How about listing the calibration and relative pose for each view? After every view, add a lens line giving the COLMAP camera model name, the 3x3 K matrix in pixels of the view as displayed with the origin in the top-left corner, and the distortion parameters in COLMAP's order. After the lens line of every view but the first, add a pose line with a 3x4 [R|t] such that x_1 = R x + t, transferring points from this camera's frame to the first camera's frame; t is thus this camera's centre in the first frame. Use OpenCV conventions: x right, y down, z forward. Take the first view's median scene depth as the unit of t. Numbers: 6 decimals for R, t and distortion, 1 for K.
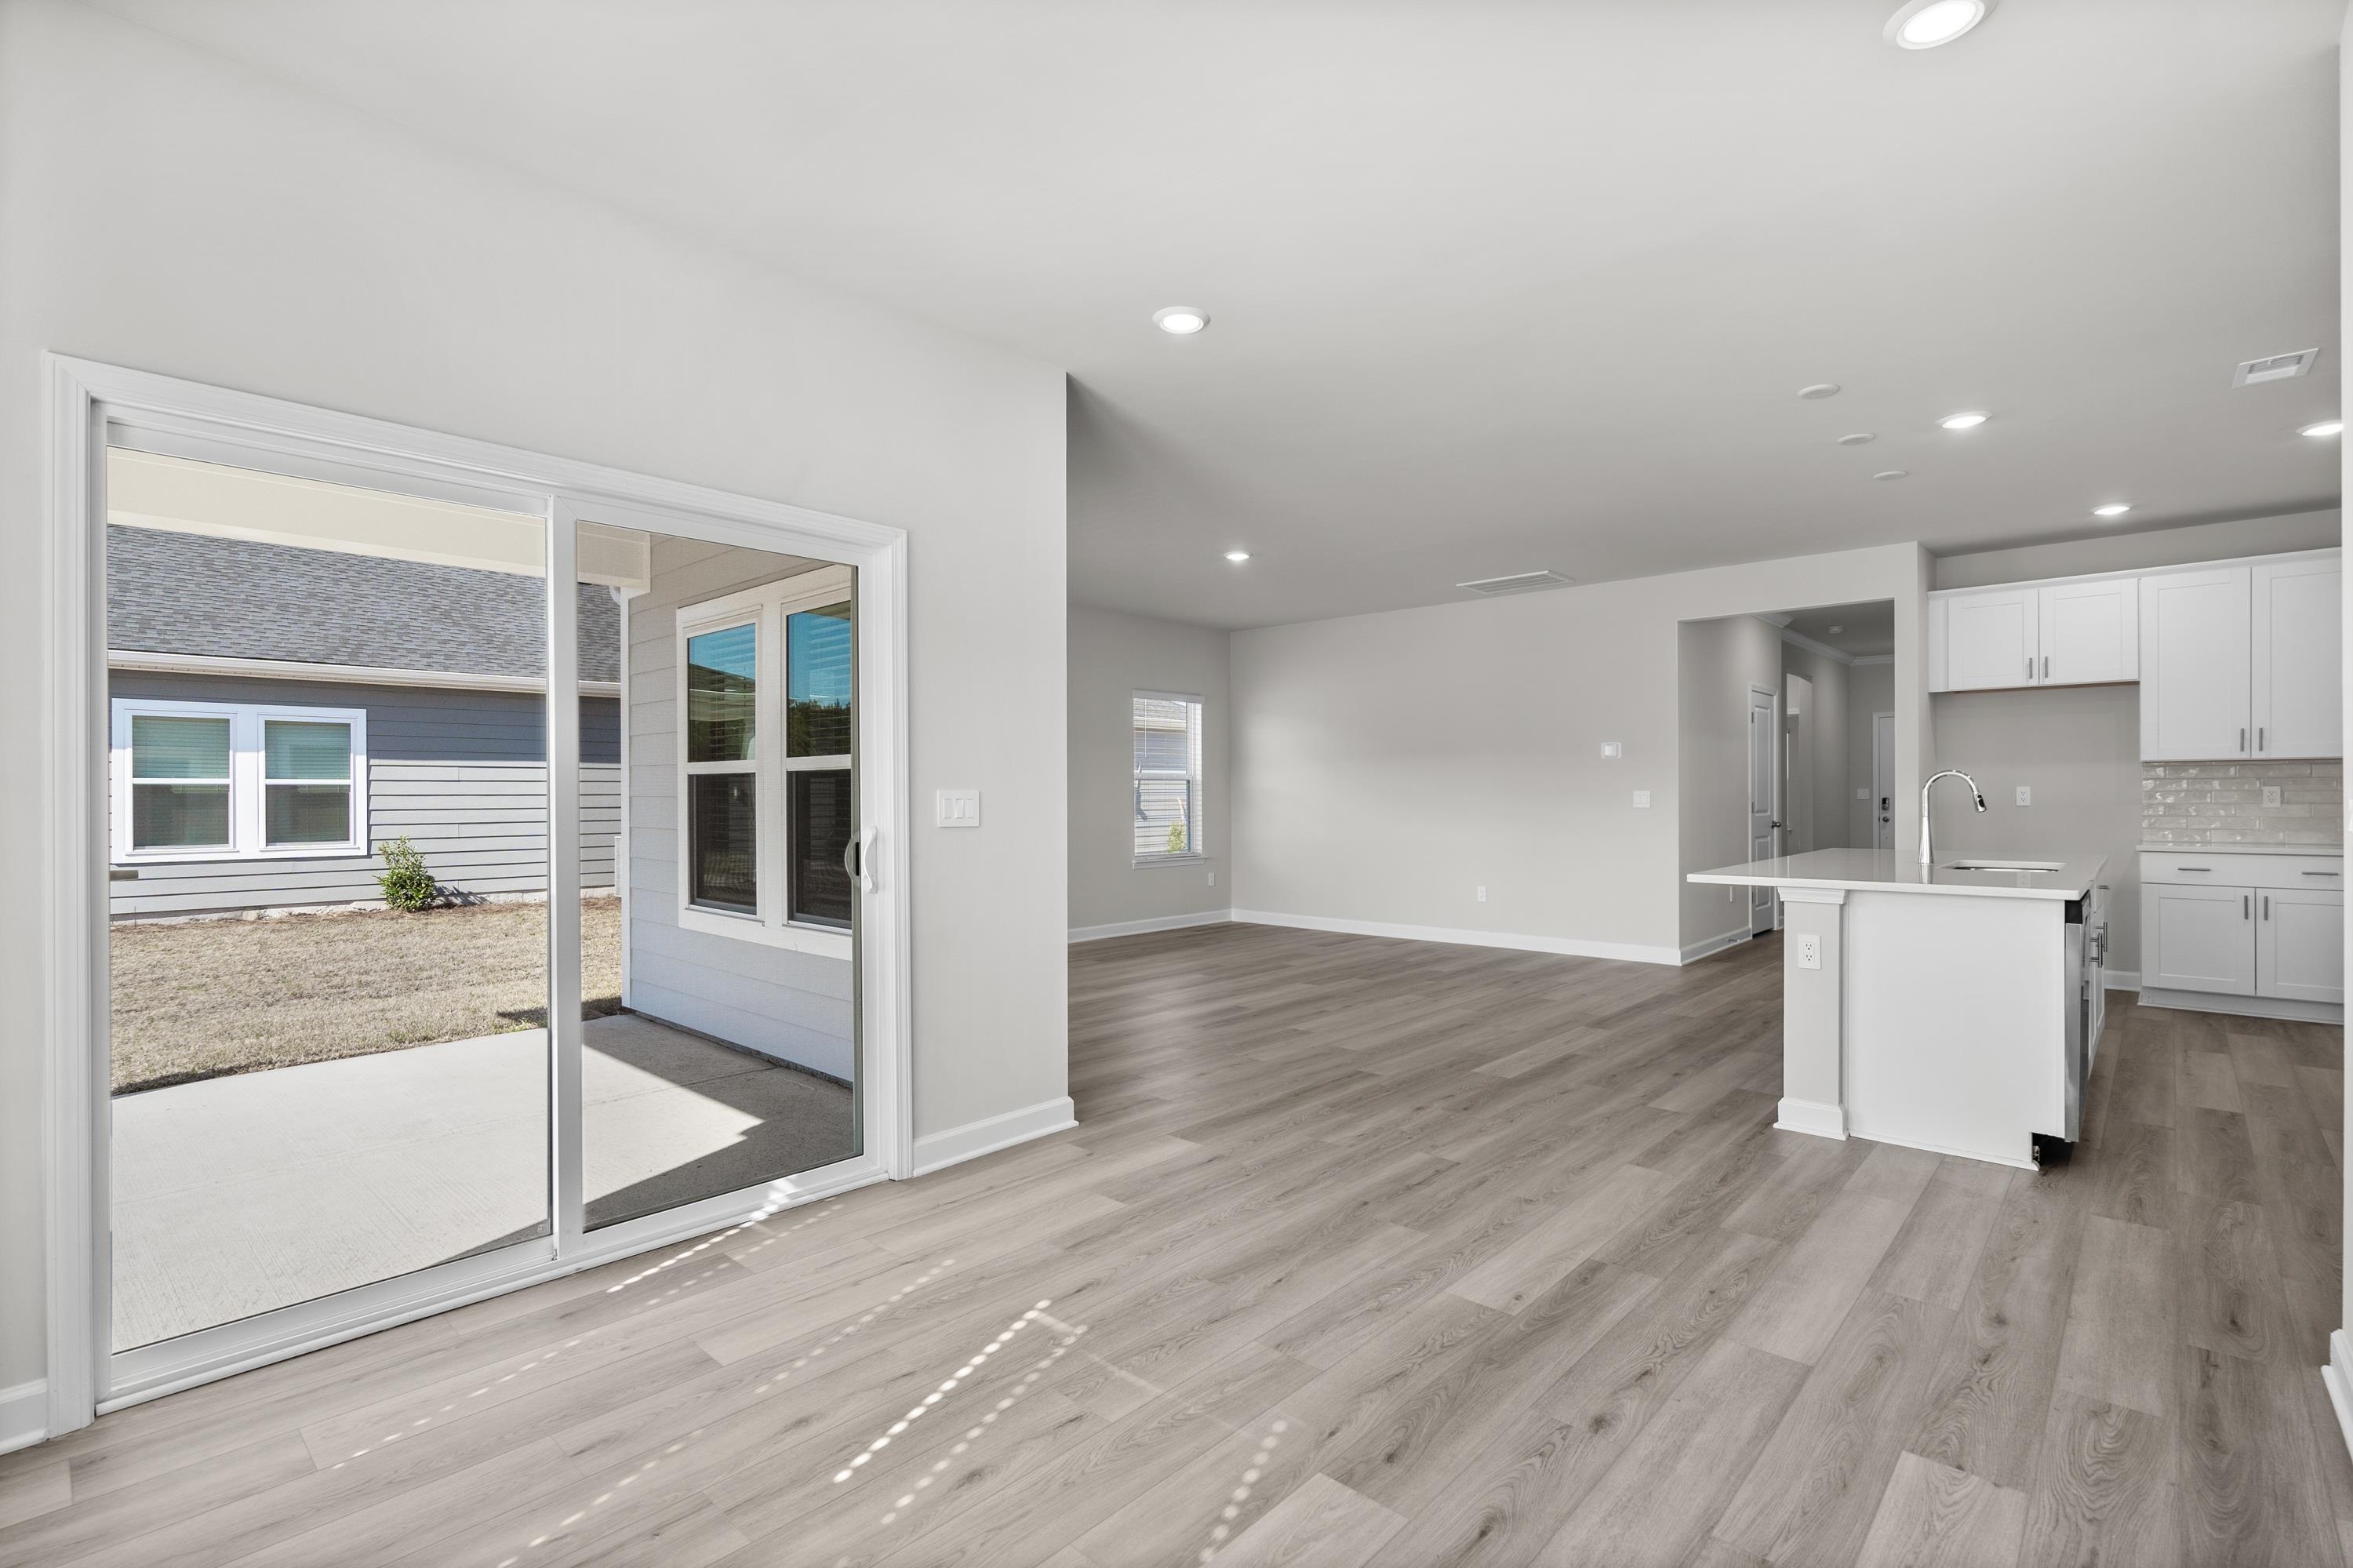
lens RADIAL K [[1089.4, 0, 1170.0], [0, 1089.4, 792.9], [0, 0, 1]] dist [-0.001934, -0.000179]
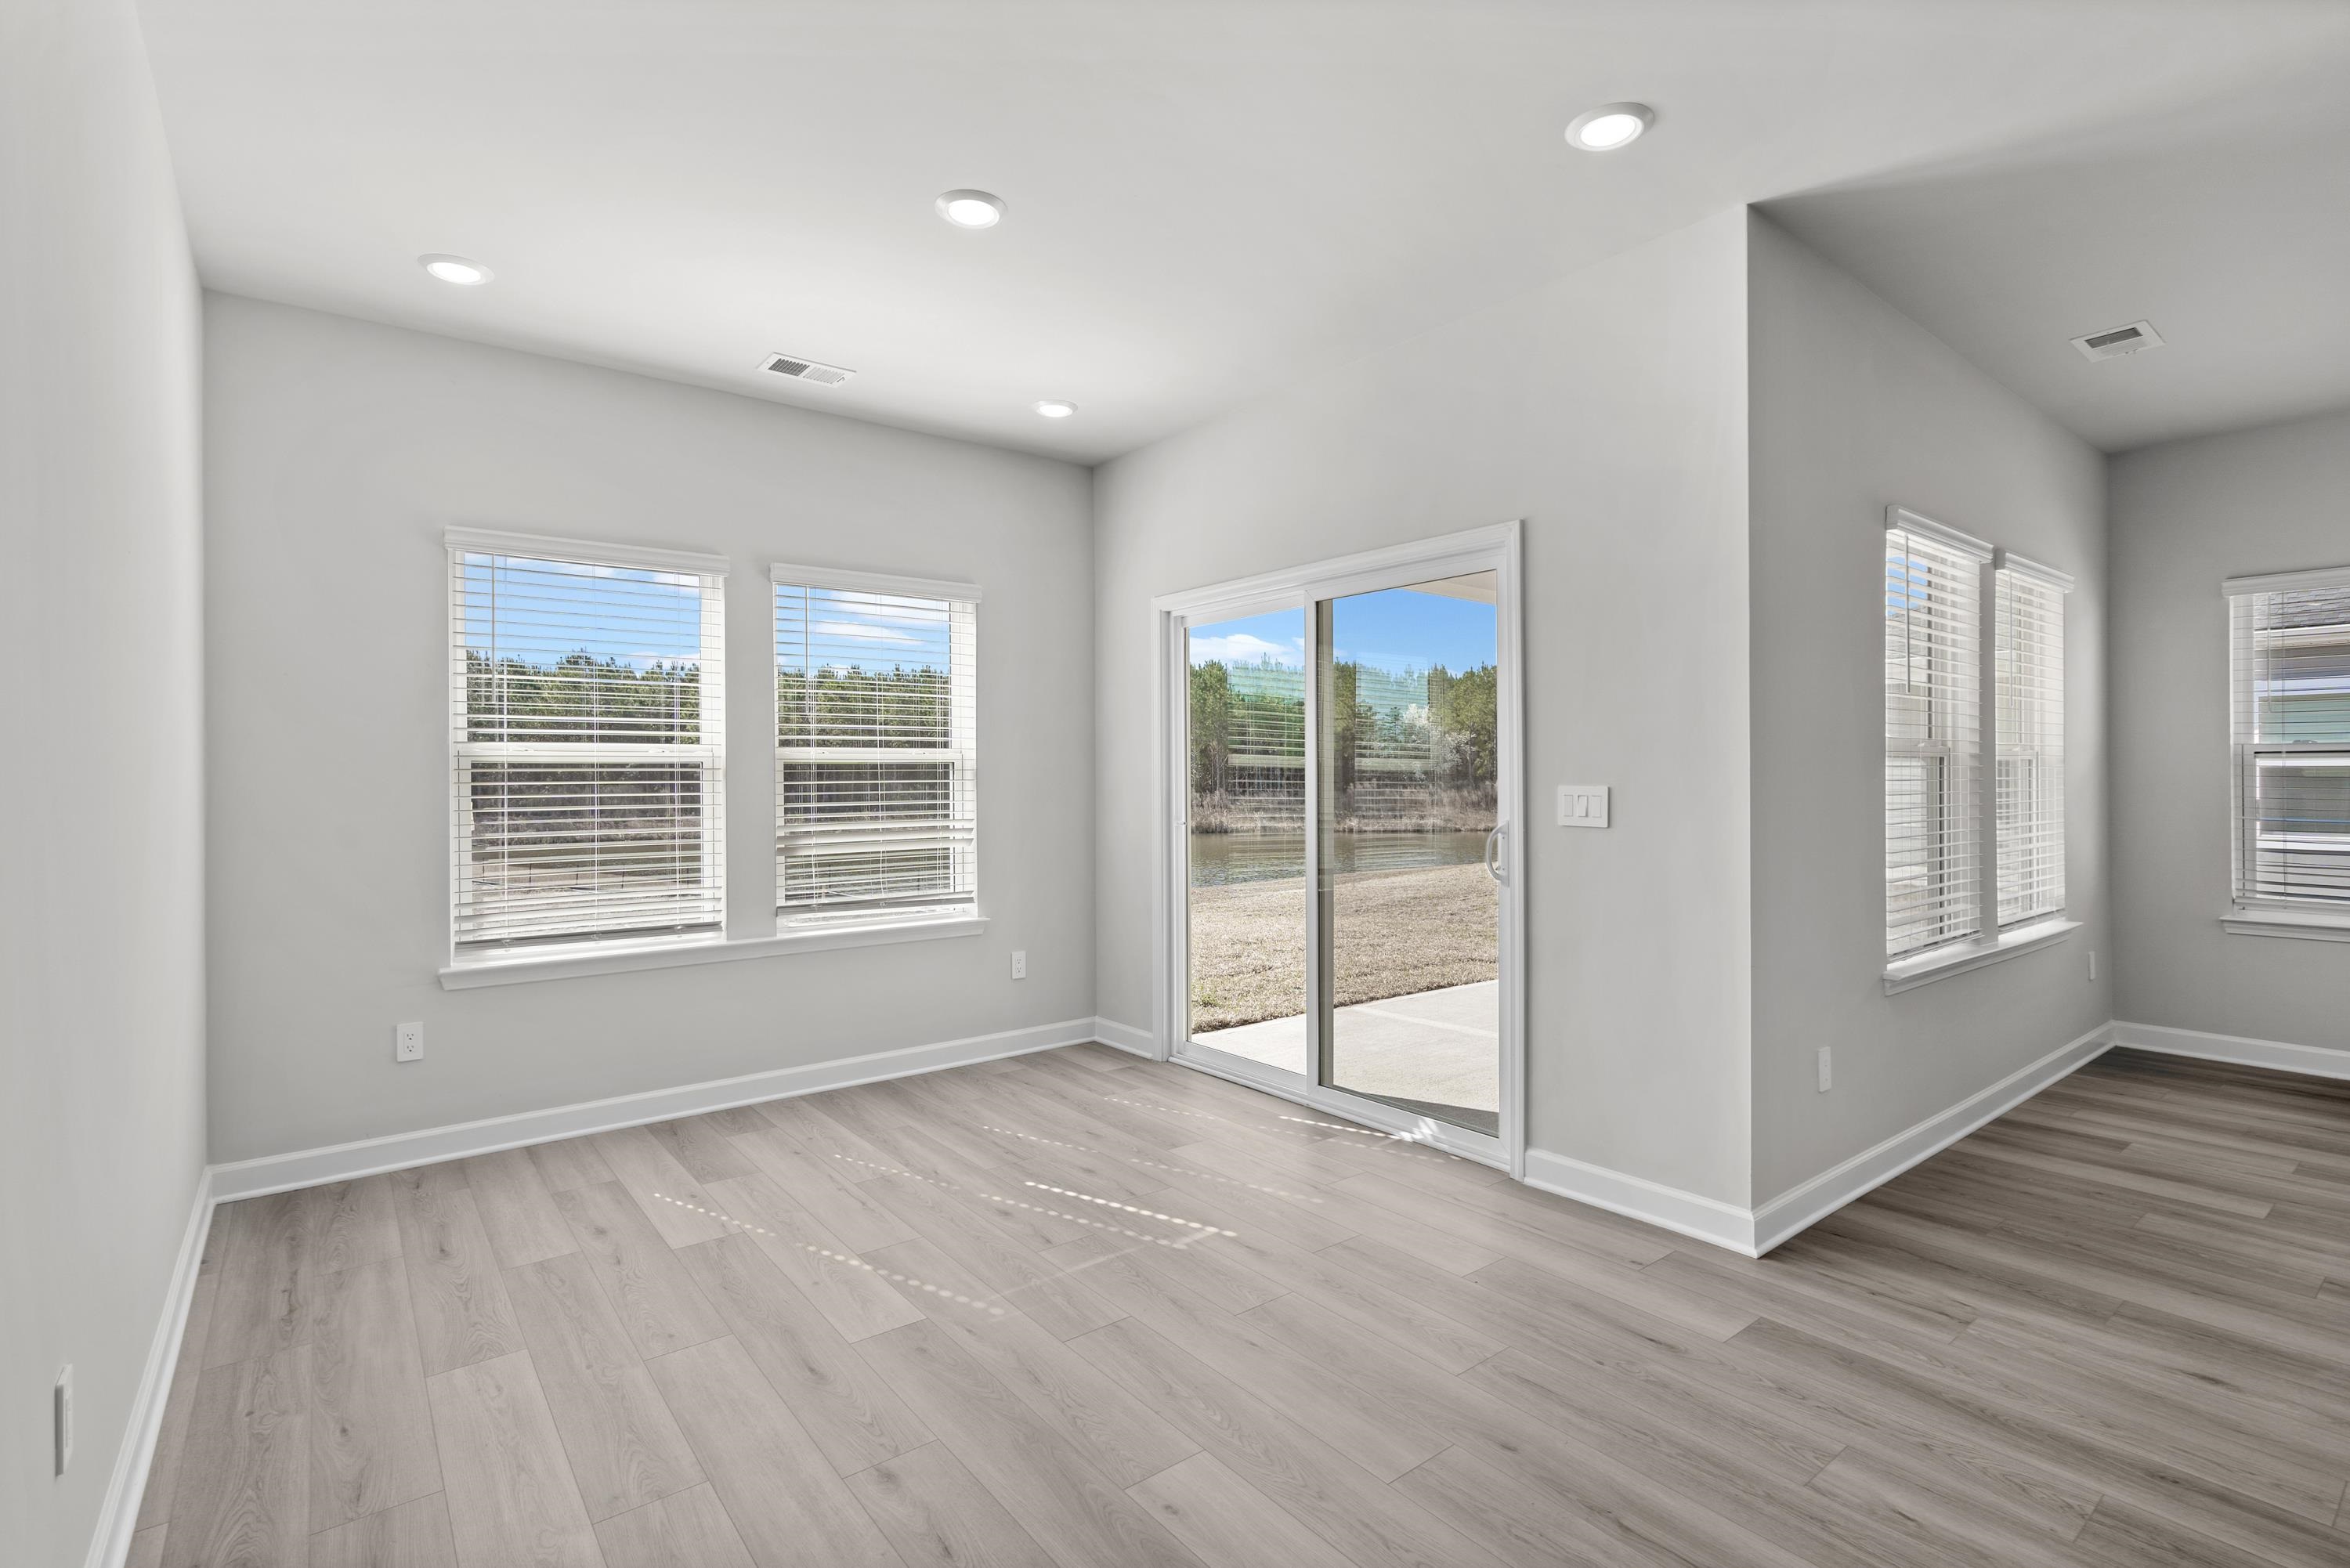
lens RADIAL K [[1087.9, 0, 1169.1], [0, 1087.9, 786.9], [0, 0, 1]] dist [-0.001934, -0.000179]
pose [[-0.167471, 0.007145, -0.985851, 1.080527], [0.006287, 0.999961, 0.006179, -0.013500], [0.985857, -0.005163, -0.167509, 1.190198]]
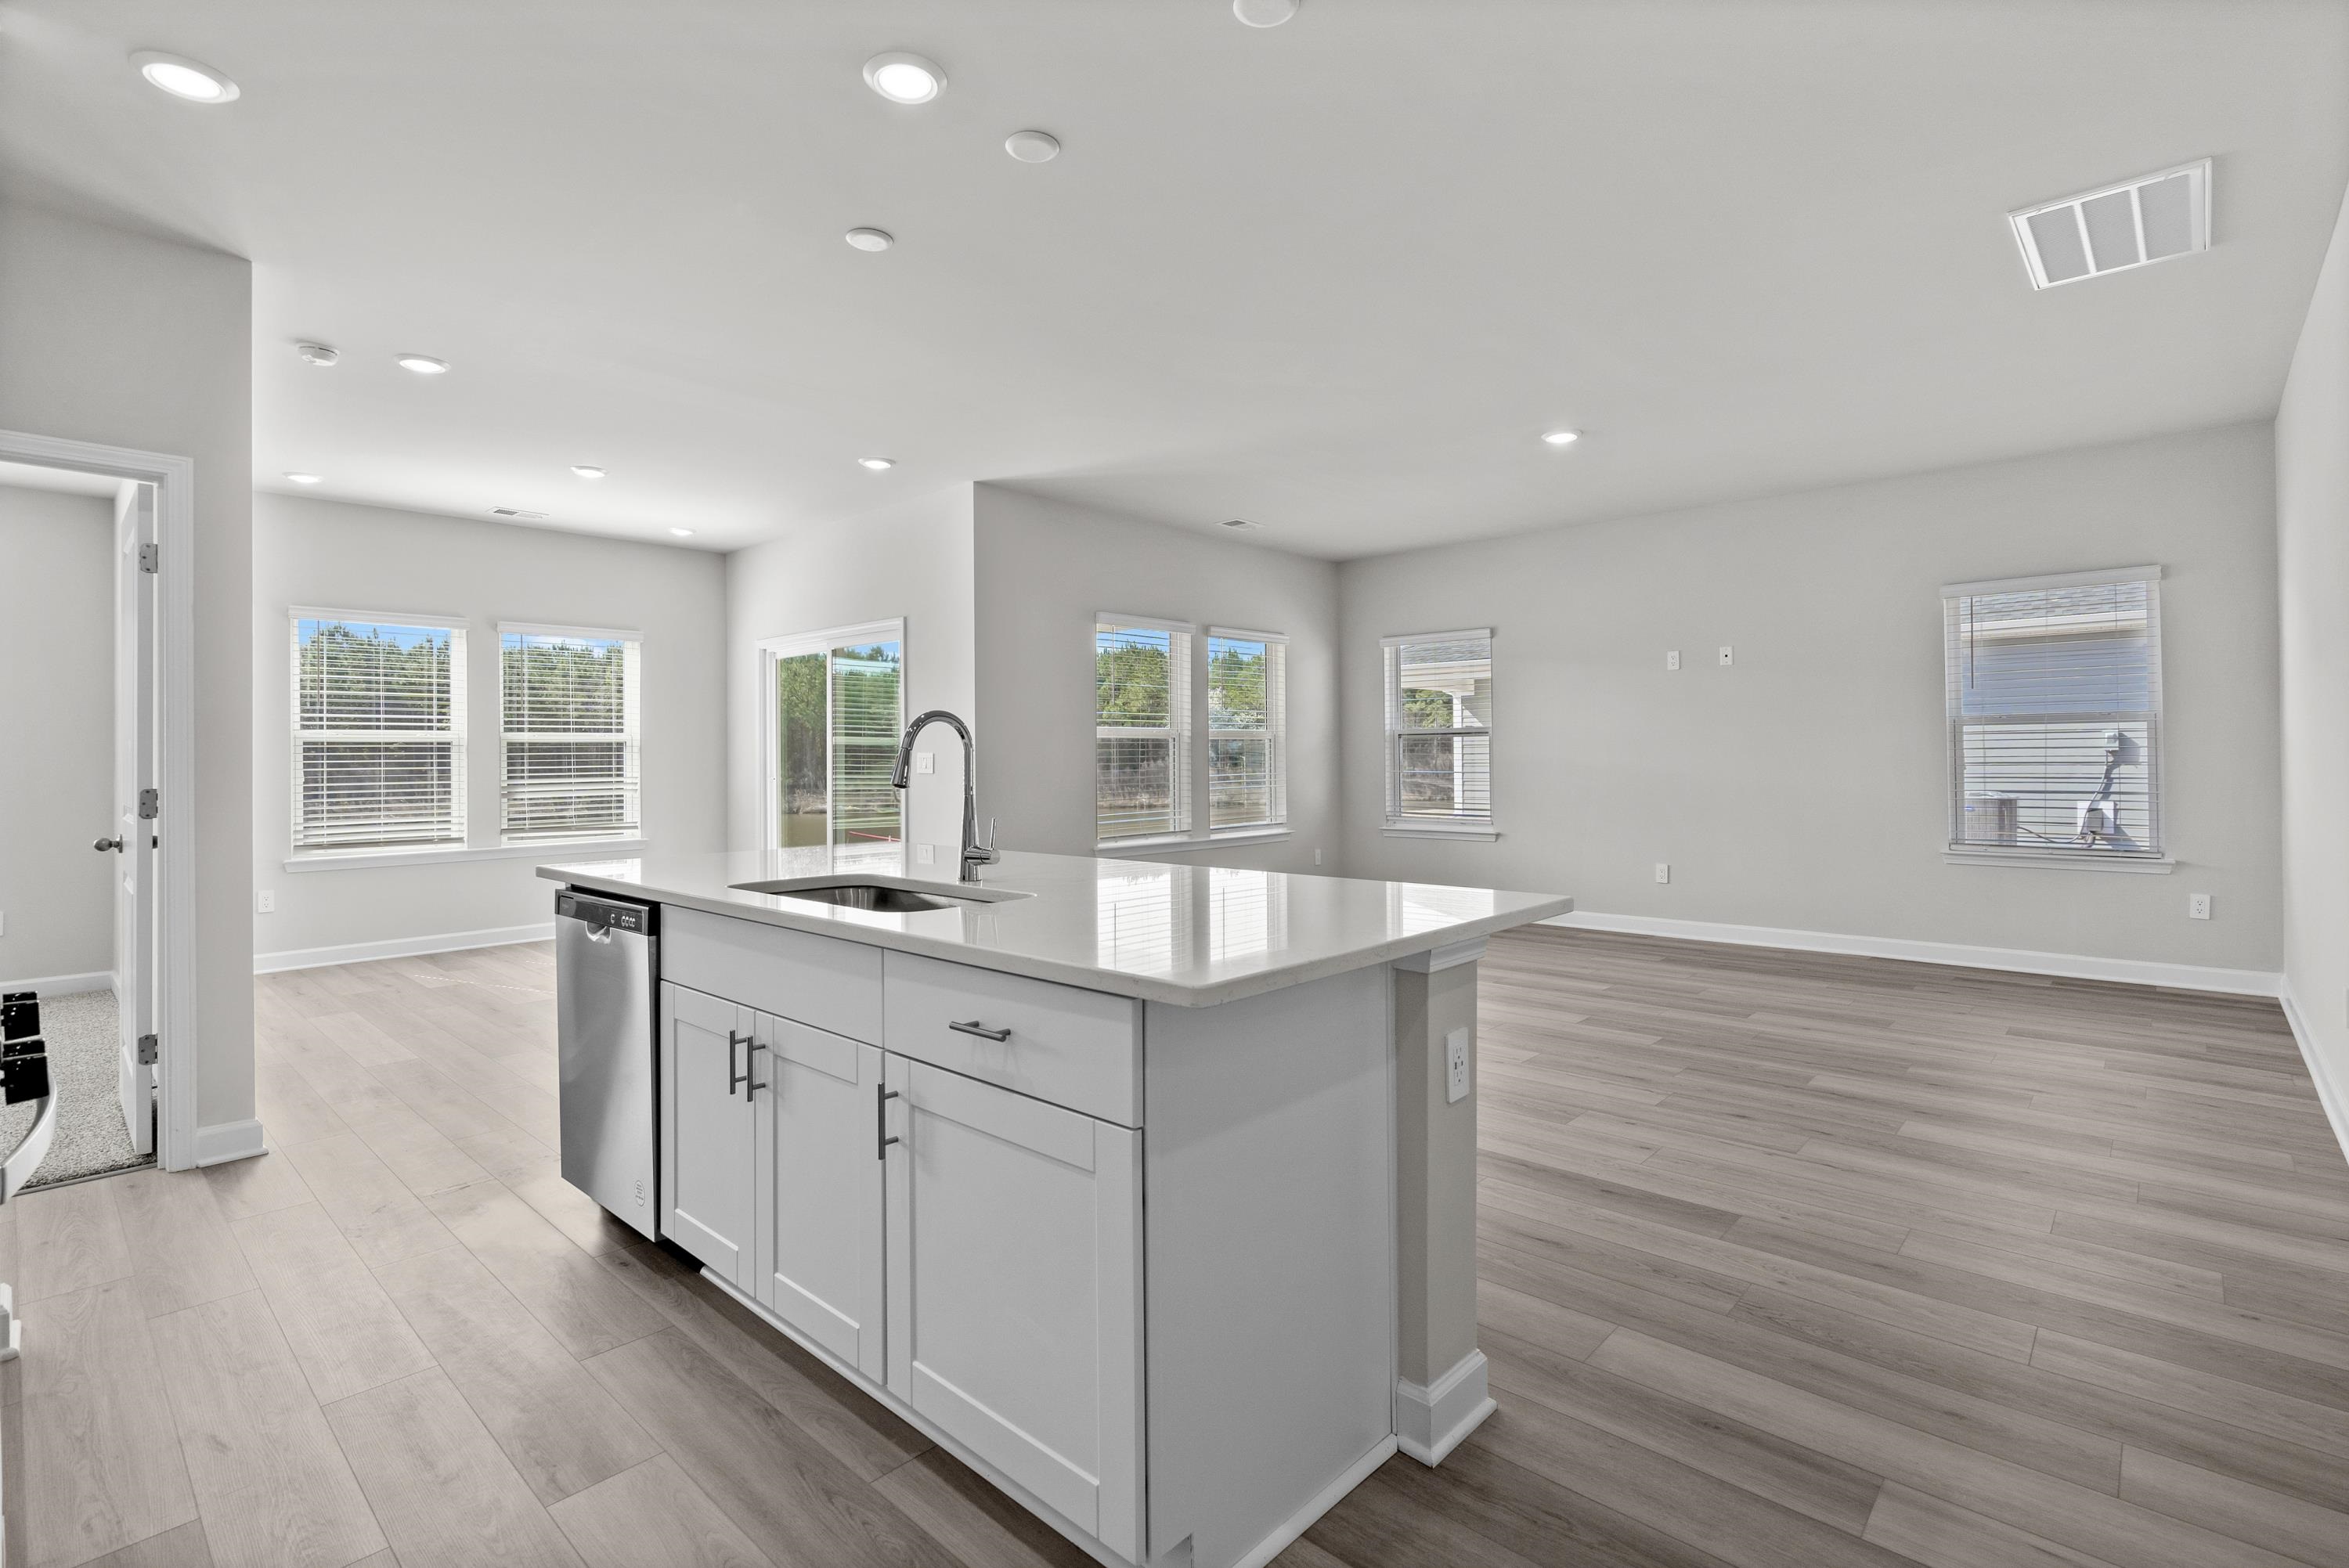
lens RADIAL K [[1087.4, 0, 1170.0], [0, 1087.4, 764.9], [0, 0, 1]] dist [-0.001934, -0.000179]
pose [[-0.014153, 0.005606, -0.999884, 2.312863], [0.009698, 0.999938, 0.005469, 0.017030], [0.999853, -0.009619, -0.014206, 2.083861]]
